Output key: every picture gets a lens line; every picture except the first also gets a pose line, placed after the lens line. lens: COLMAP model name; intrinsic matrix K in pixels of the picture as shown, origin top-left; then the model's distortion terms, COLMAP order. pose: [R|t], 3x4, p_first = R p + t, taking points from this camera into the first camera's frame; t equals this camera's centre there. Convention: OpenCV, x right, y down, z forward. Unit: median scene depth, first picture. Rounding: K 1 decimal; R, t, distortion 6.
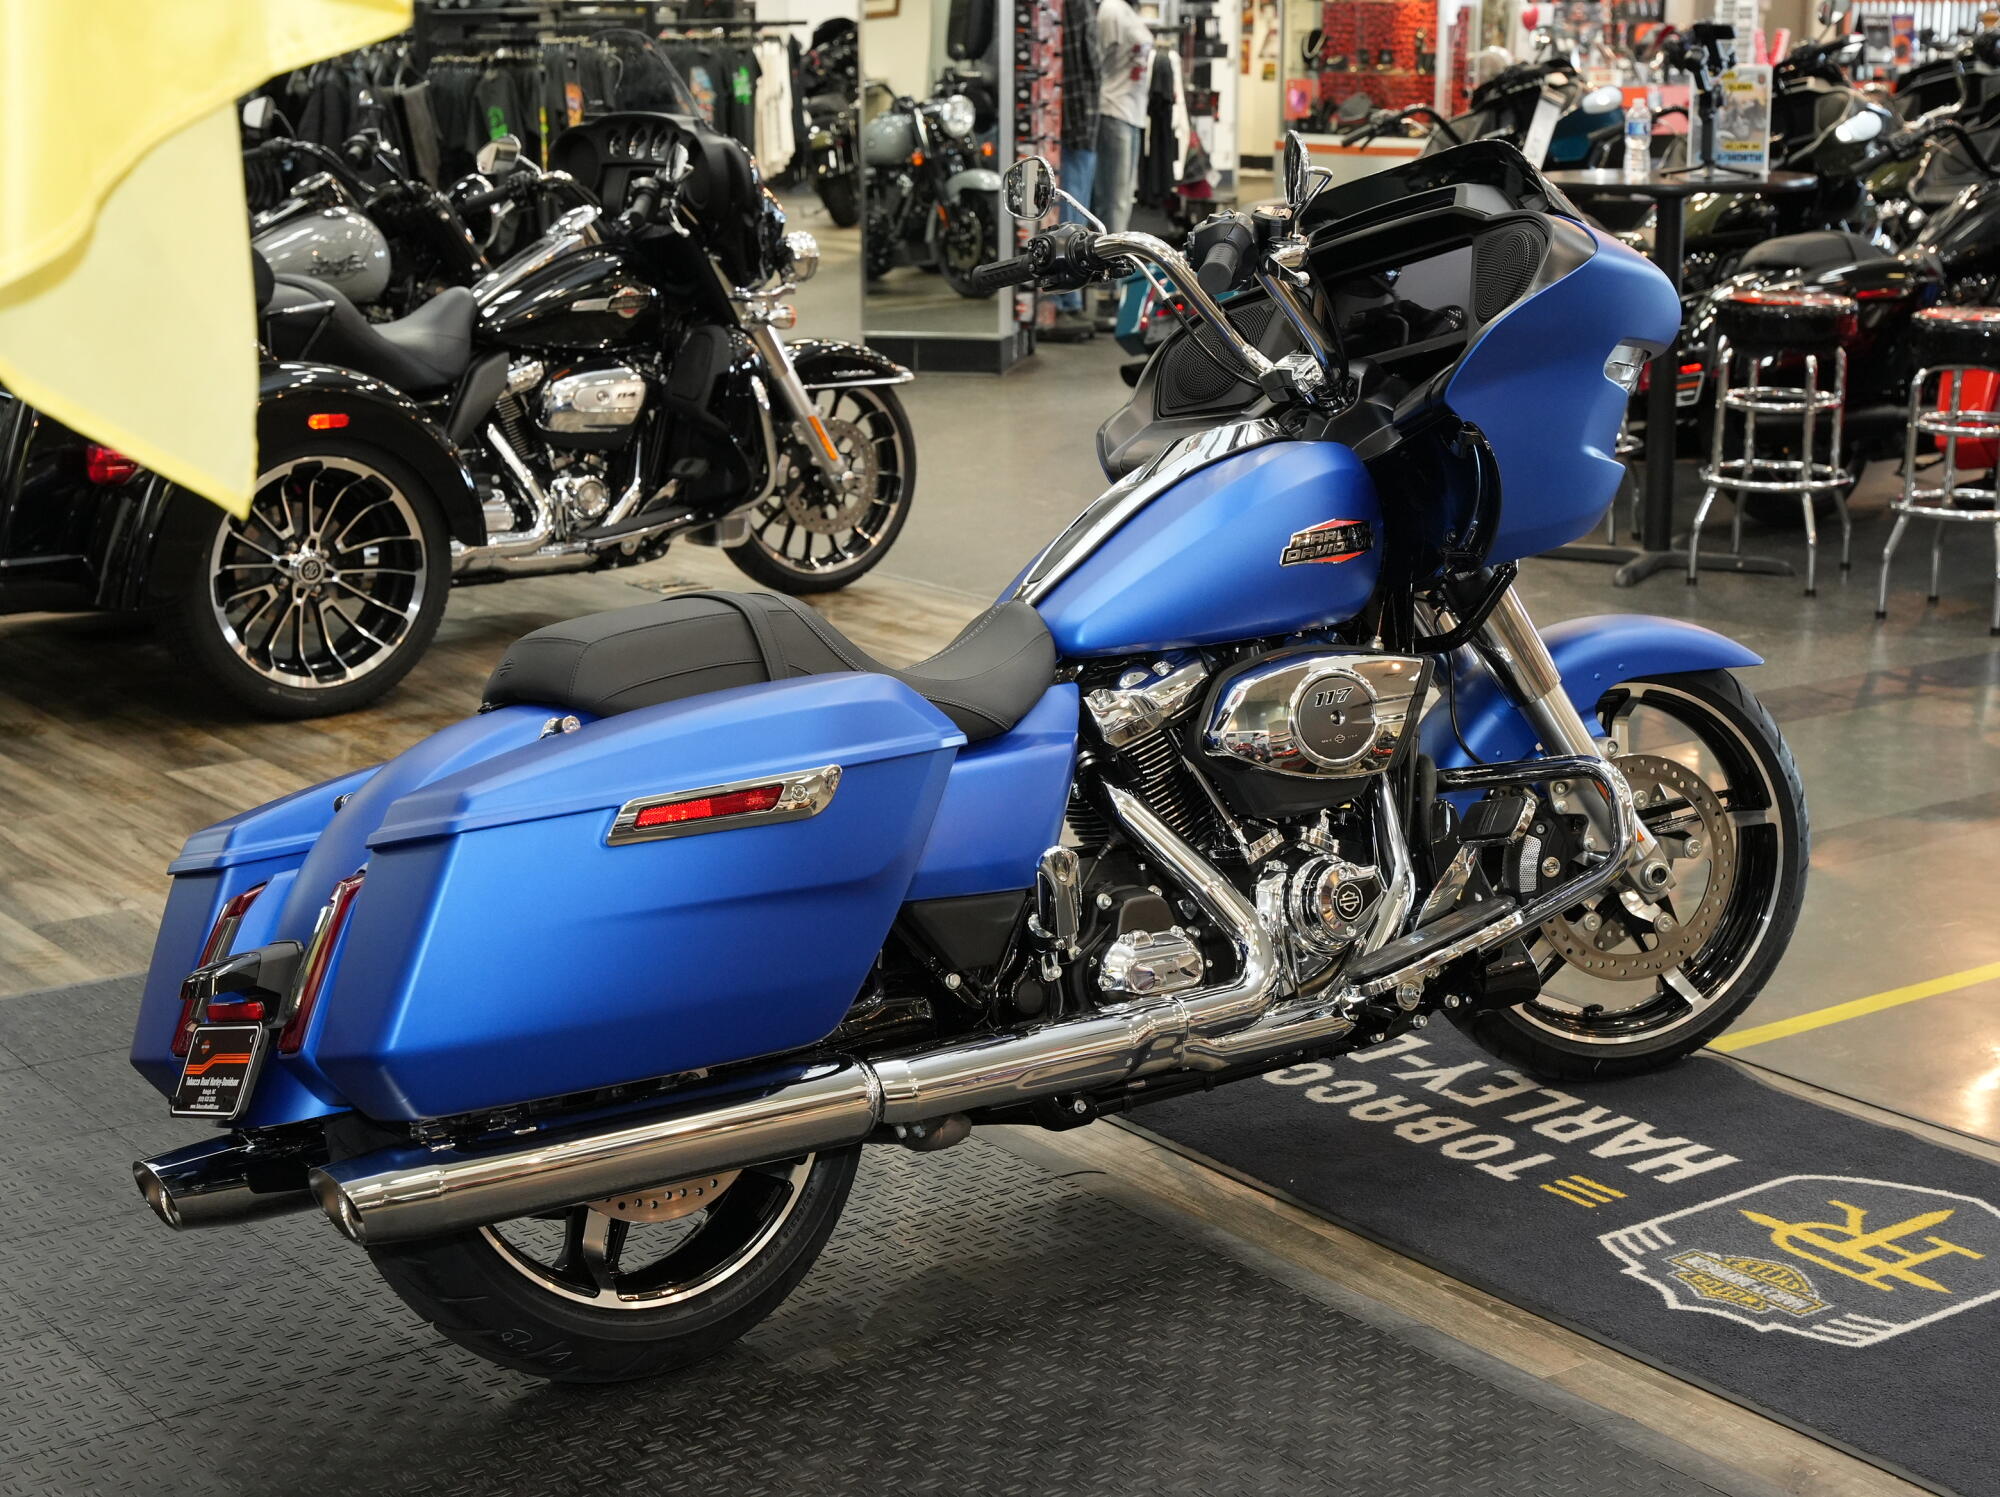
lens RADIAL K [[3151.5, 0, 995.2], [0, 3151.5, 745.1], [0, 0, 1]] dist [-0.007073, 0.000000]
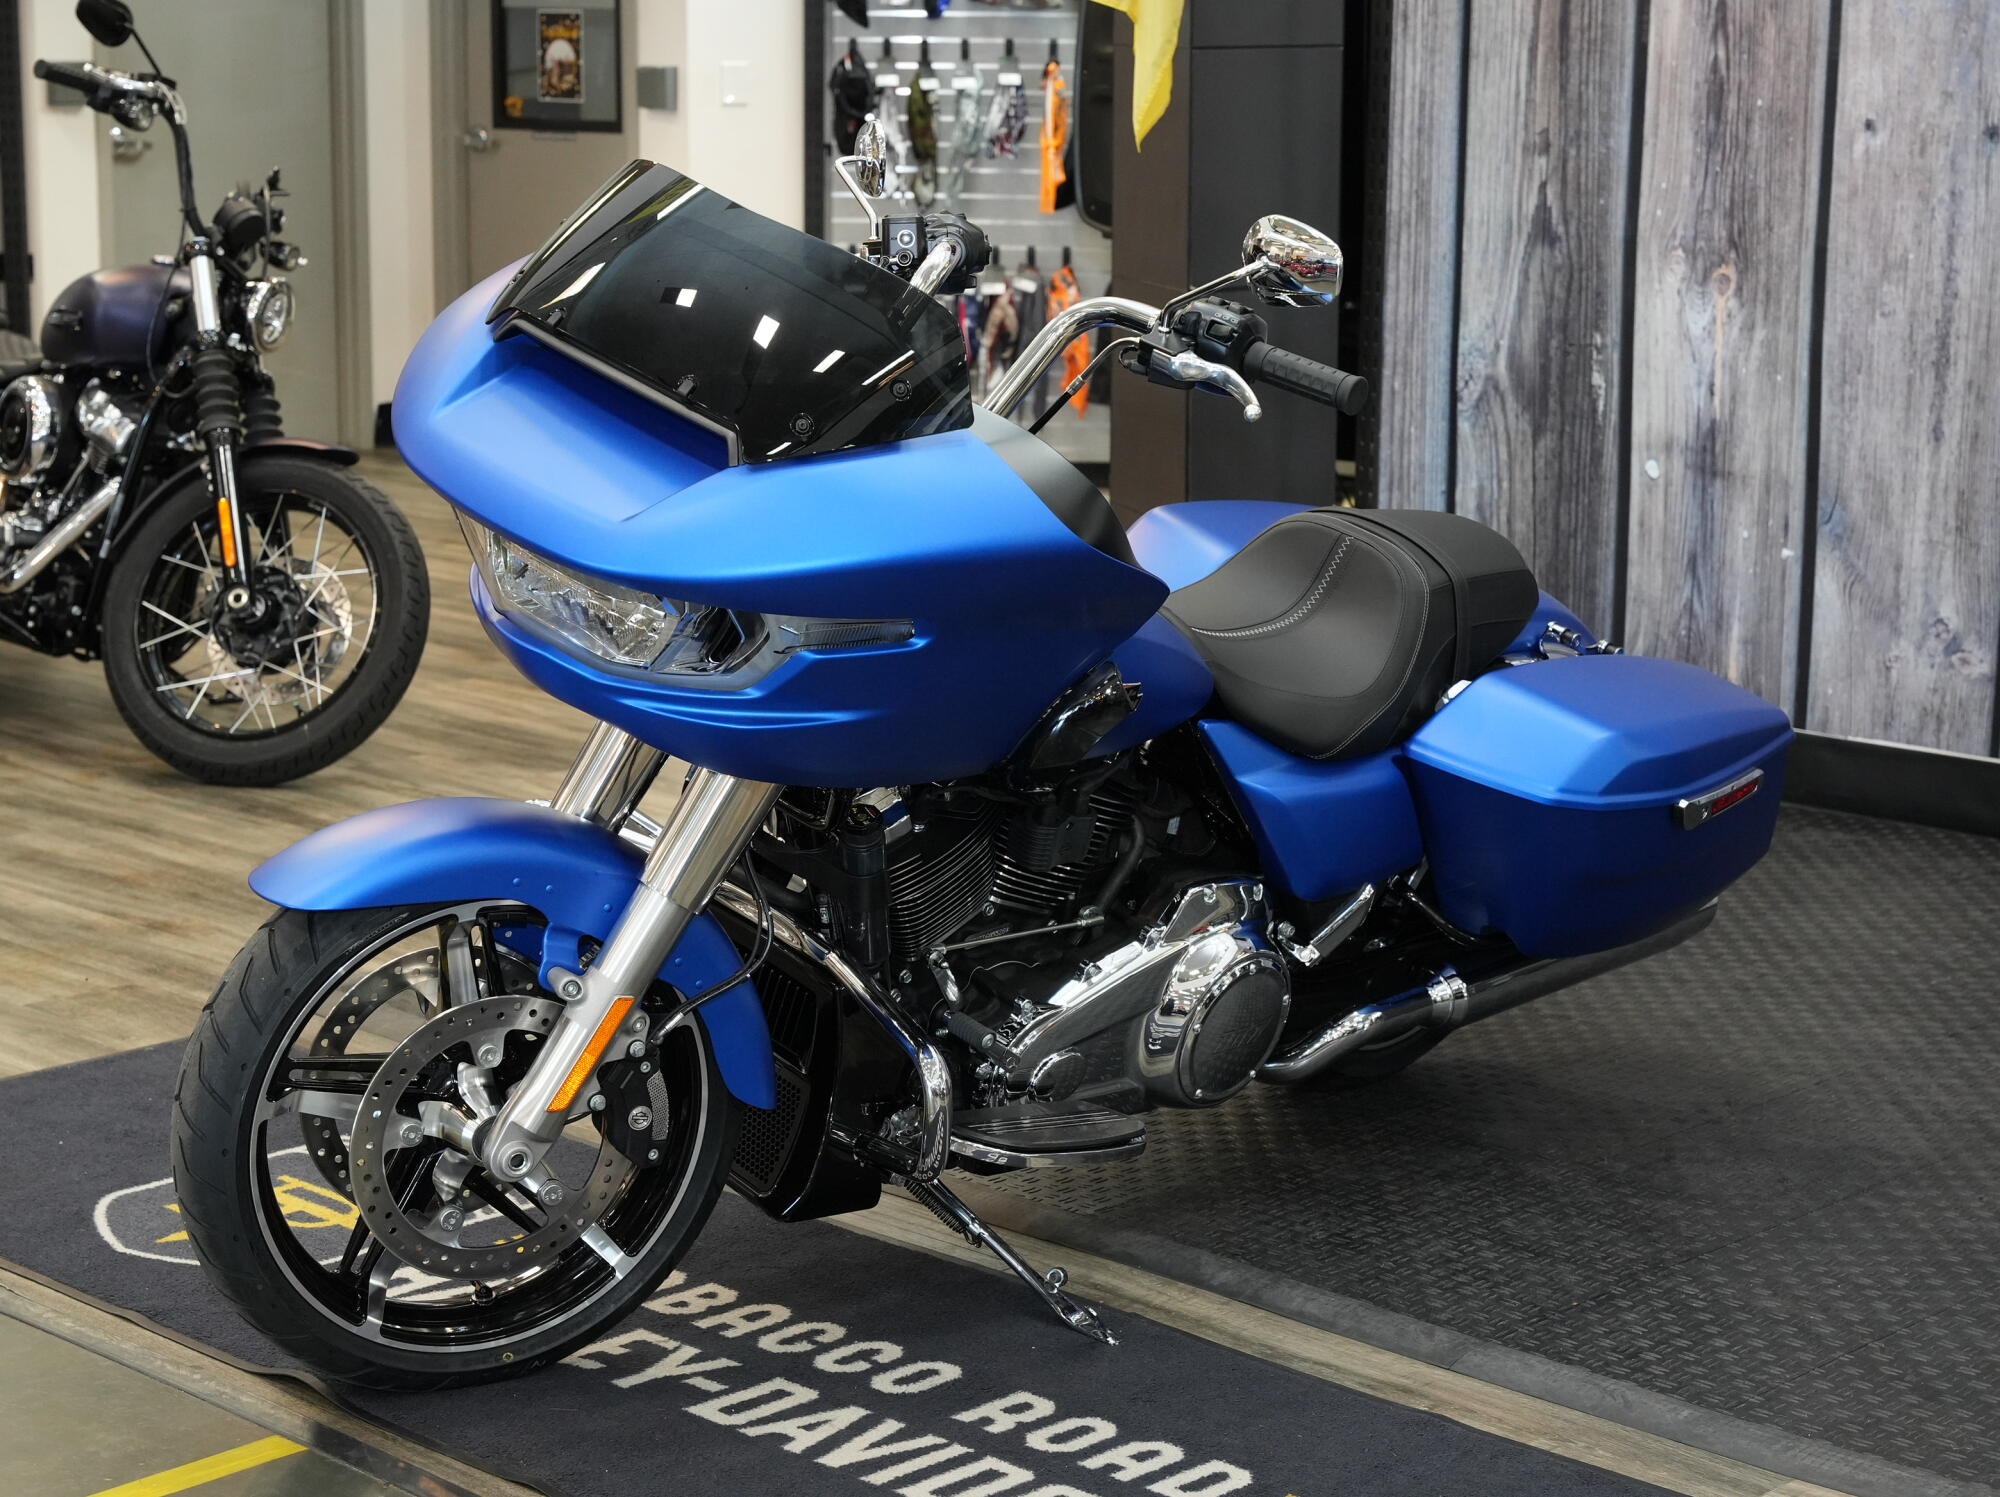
lens RADIAL K [[3852.1, 0, 989.5], [0, 3852.1, 762.5], [0, 0, 1]] dist [0.028384, 0.000000]
pose [[-0.984188, 0.022255, -0.175723, 0.242296], [-0.052073, 0.911880, 0.407141, -0.445042], [0.169299, 0.409853, -0.896302, 1.907500]]
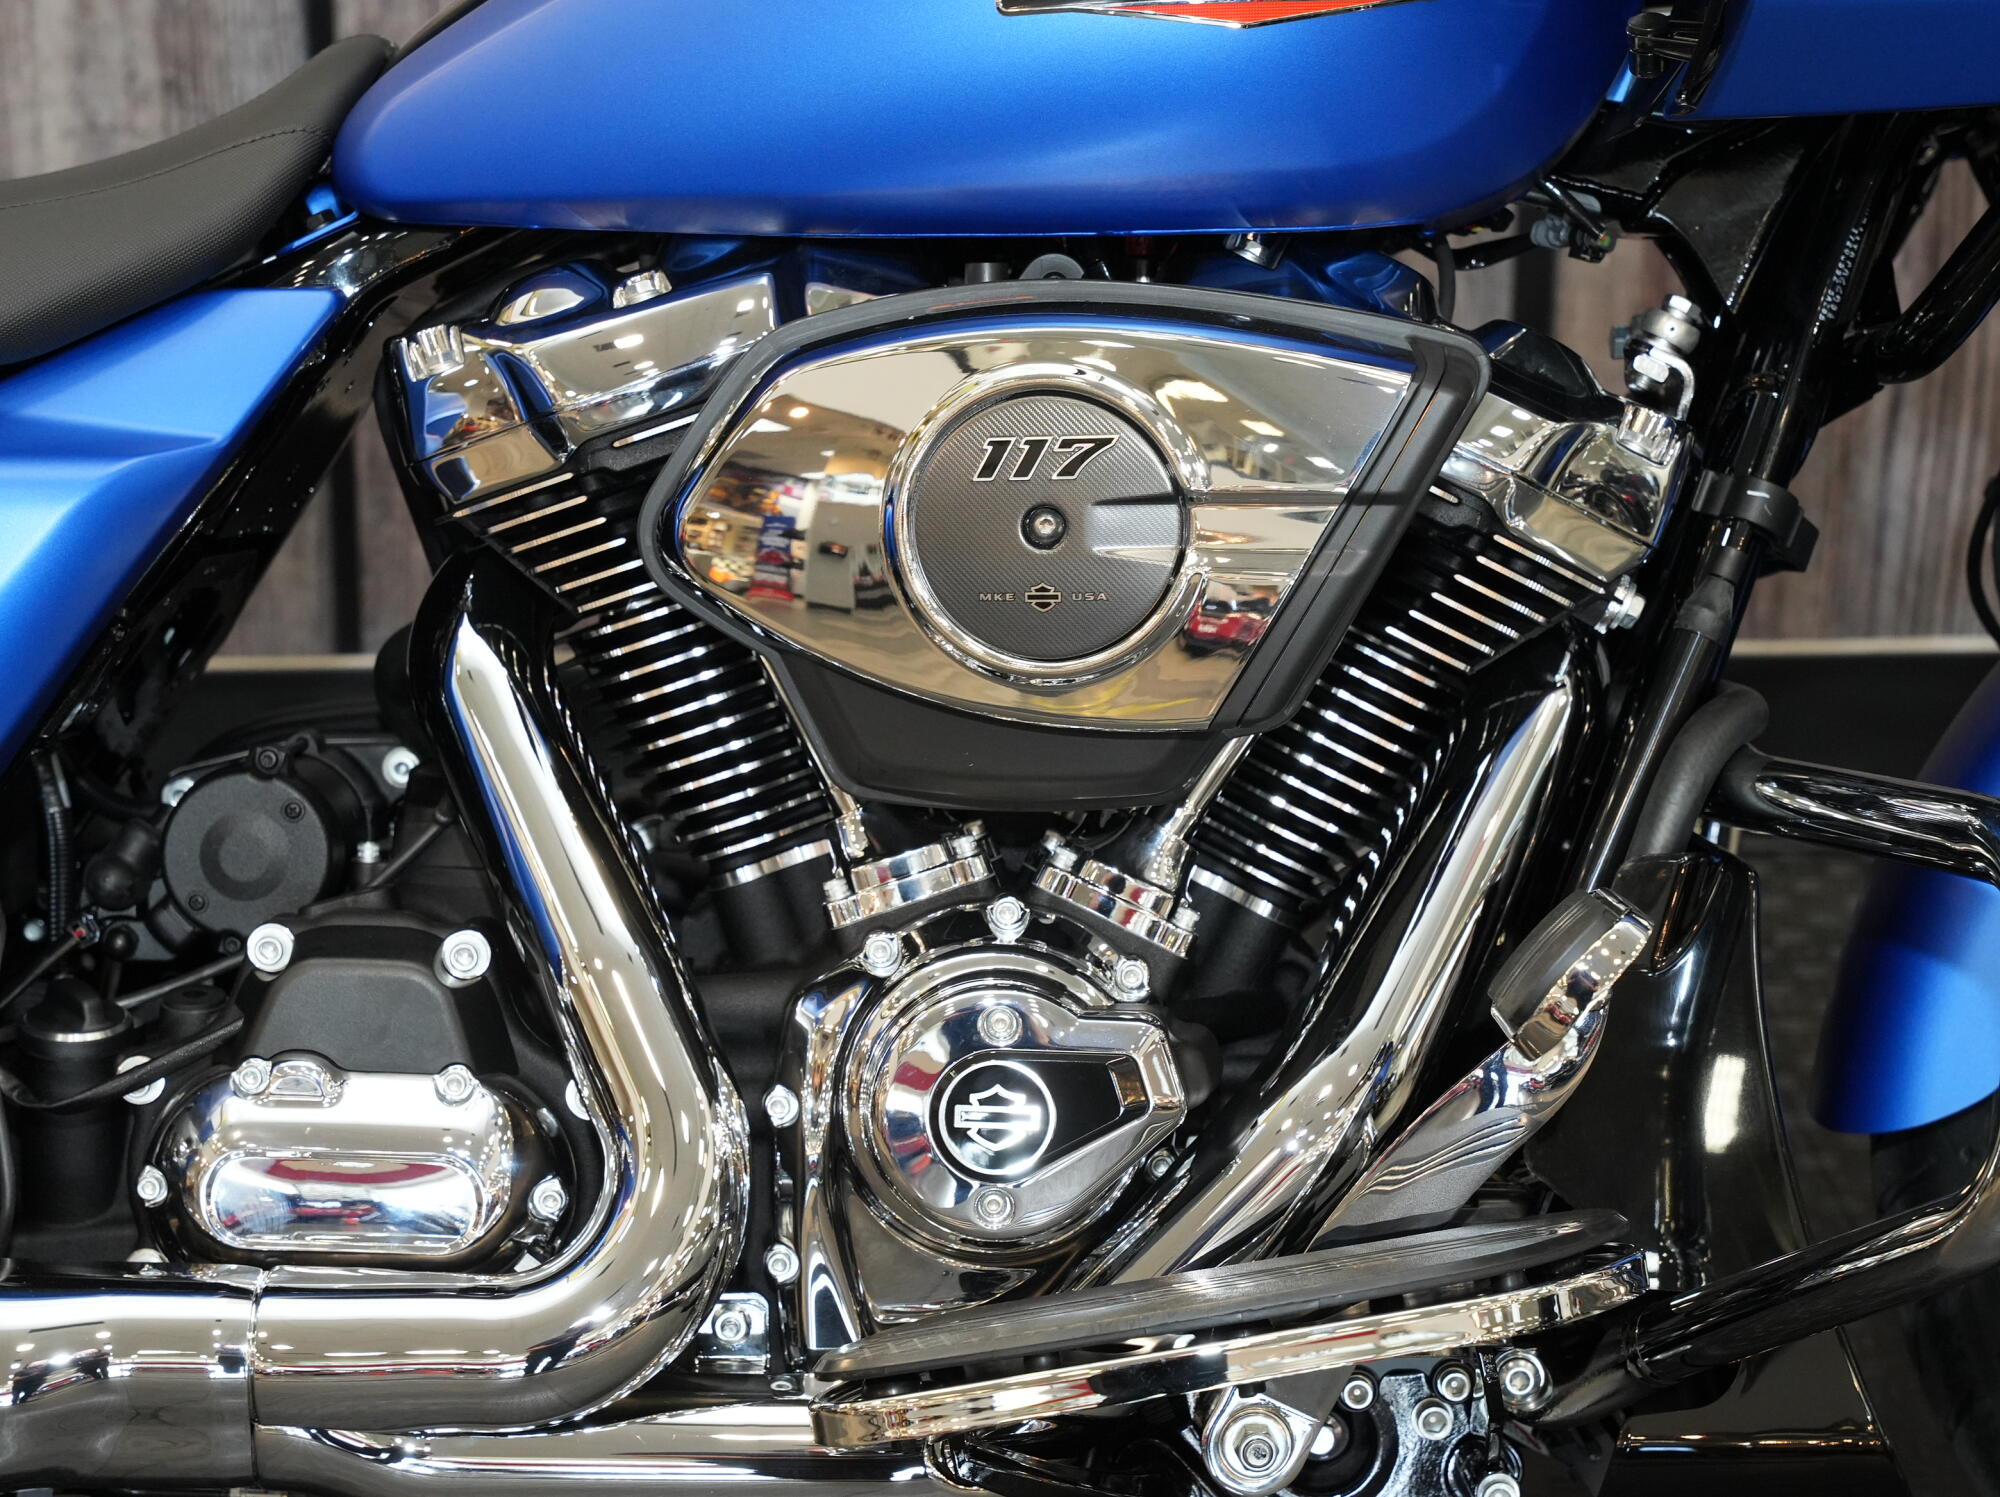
lens RADIAL K [[4341.8, 0, 1000.4], [0, 4341.8, 754.1], [0, 0, 1]] dist [0.041853, 0.000000]
pose [[-0.557535, 0.262248, -0.787642, 0.051118], [-0.184157, 0.886080, 0.425380, -0.117689], [0.809469, 0.382215, -0.445726, 0.932121]]
